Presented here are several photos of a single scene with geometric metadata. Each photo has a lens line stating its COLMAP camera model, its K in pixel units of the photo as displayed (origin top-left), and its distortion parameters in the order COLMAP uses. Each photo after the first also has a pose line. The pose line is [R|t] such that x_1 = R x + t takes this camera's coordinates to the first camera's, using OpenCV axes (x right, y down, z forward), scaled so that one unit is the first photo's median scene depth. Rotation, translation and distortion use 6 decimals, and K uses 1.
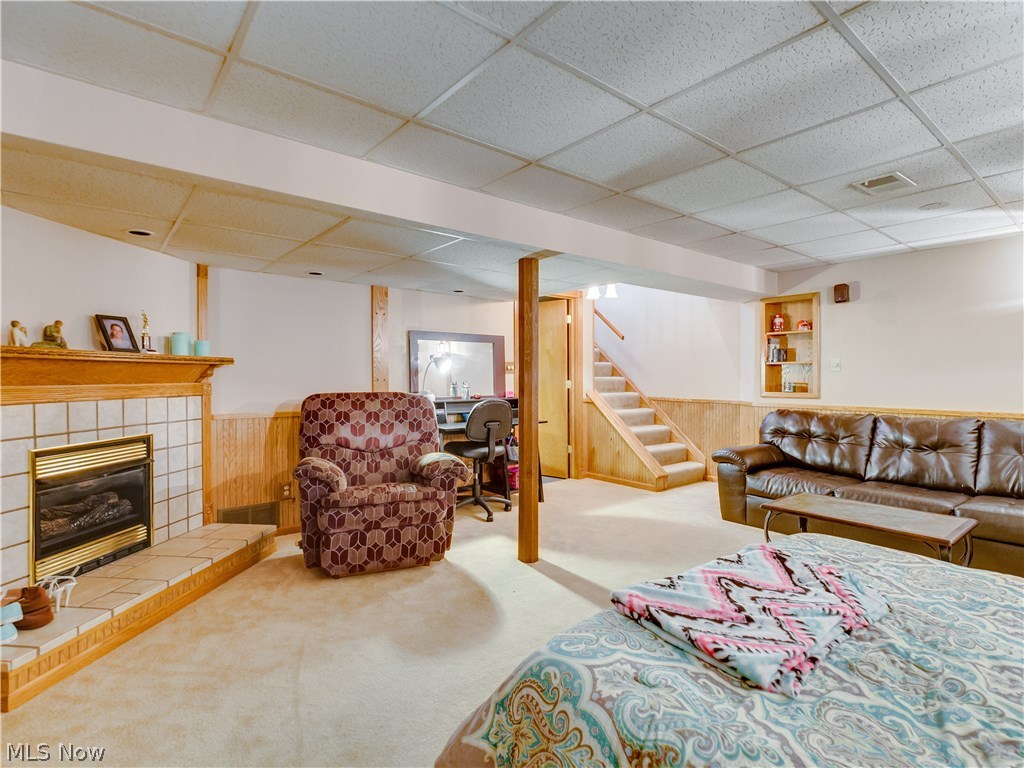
lens RADIAL K [[523.6, 0, 534.7], [0, 523.6, 377.2], [0, 0, 1]] dist [0.004540, 0.000180]
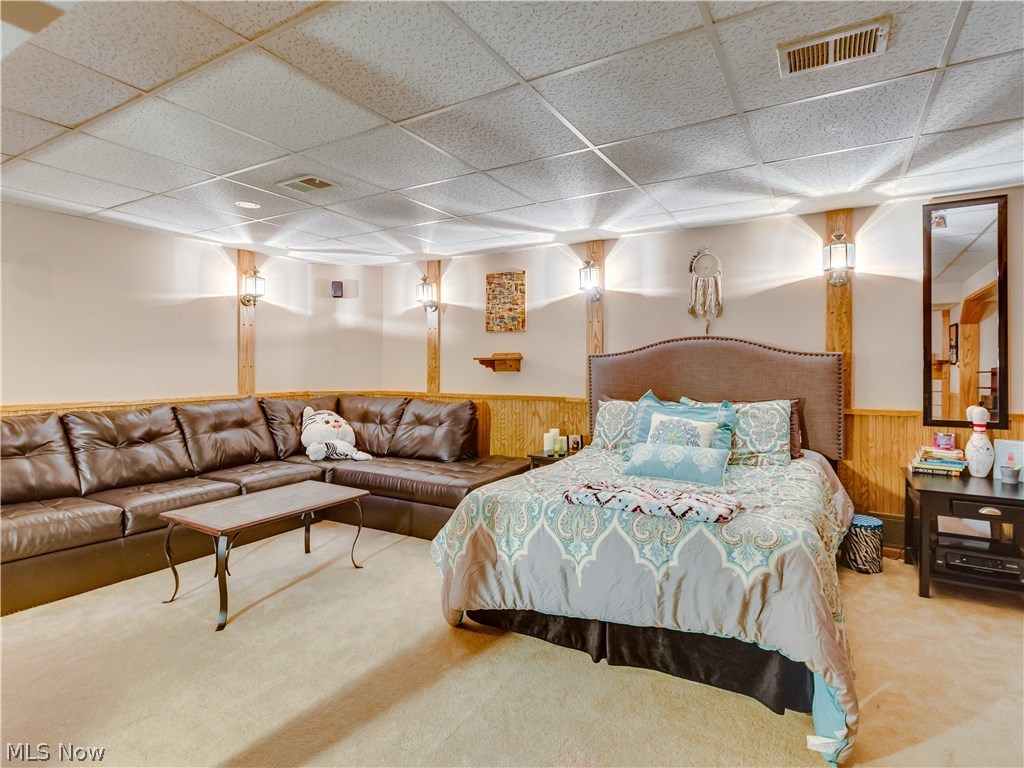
lens RADIAL K [[523.6, 0, 534.7], [0, 523.6, 377.2], [0, 0, 1]] dist [0.004540, 0.000180]
pose [[-0.328927, -0.019511, 0.944154, -0.456654], [-0.005293, 0.999809, 0.018817, -0.005561], [-0.944341, 0.001192, -0.328967, 0.869662]]
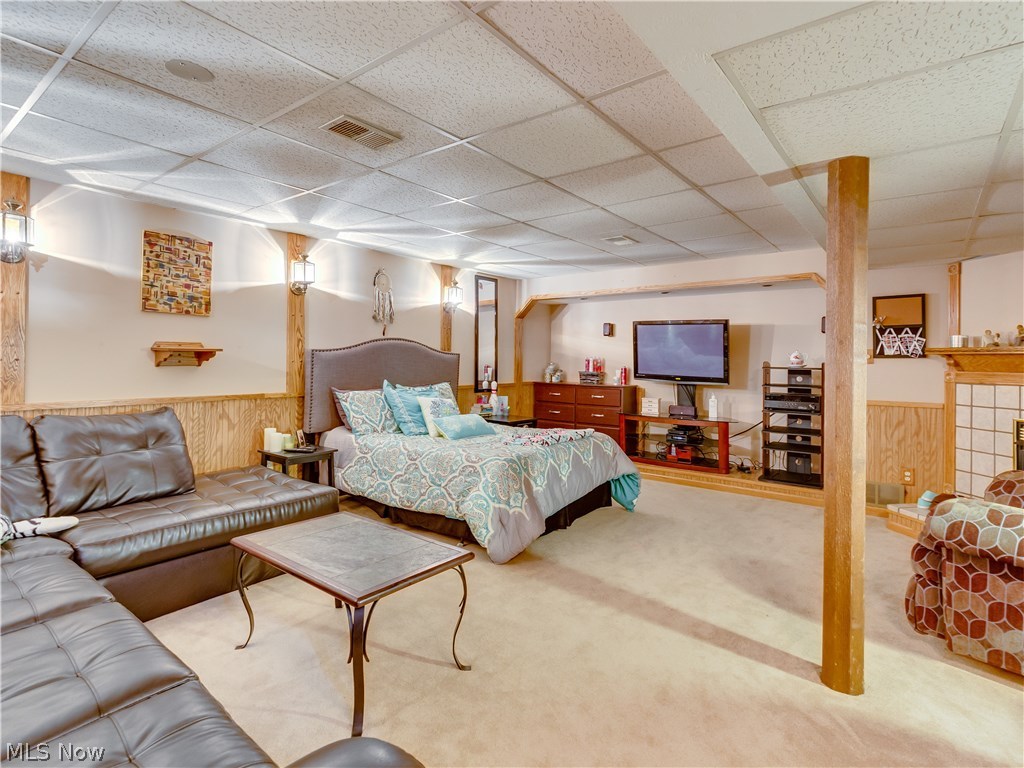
lens RADIAL K [[554.0, 0, 482.5], [0, 554.0, 364.0], [0, 0, 1]] dist [-0.001248, -0.000302]
pose [[-0.981536, -0.004378, -0.191228, 0.596190], [-0.004646, 0.999989, 0.000950, -0.002225], [0.191221, 0.001821, -0.981545, 1.788359]]
